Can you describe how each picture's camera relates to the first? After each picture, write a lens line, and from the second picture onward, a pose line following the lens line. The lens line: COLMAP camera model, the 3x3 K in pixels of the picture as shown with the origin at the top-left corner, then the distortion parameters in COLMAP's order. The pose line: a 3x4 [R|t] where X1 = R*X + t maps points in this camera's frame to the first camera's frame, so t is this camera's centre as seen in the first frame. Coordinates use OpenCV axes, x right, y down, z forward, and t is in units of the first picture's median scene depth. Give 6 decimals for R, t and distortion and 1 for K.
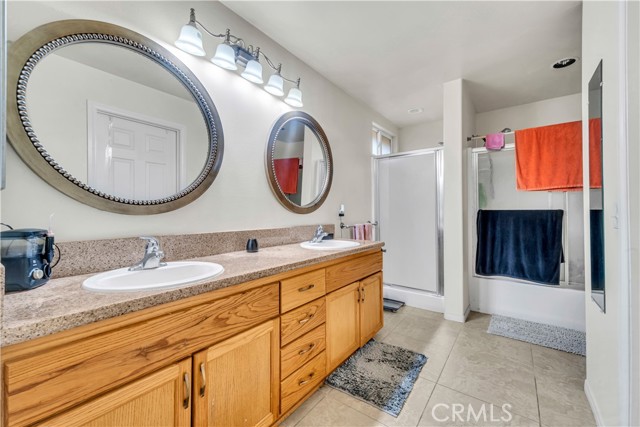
lens RADIAL K [[256.1, 0, 323.5], [0, 256.1, 210.4], [0, 0, 1]] dist [0.006942, -0.000766]
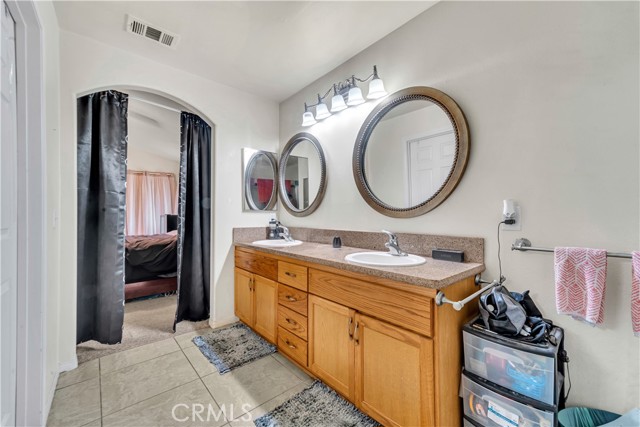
lens RADIAL K [[256.1, 0, 323.7], [0, 256.1, 215.1], [0, 0, 1]] dist [0.006942, -0.000766]
pose [[-0.207544, -0.003094, -0.978221, 0.973684], [0.003830, 0.999985, -0.003975, 0.008127], [0.978218, -0.004571, -0.207529, 1.195341]]
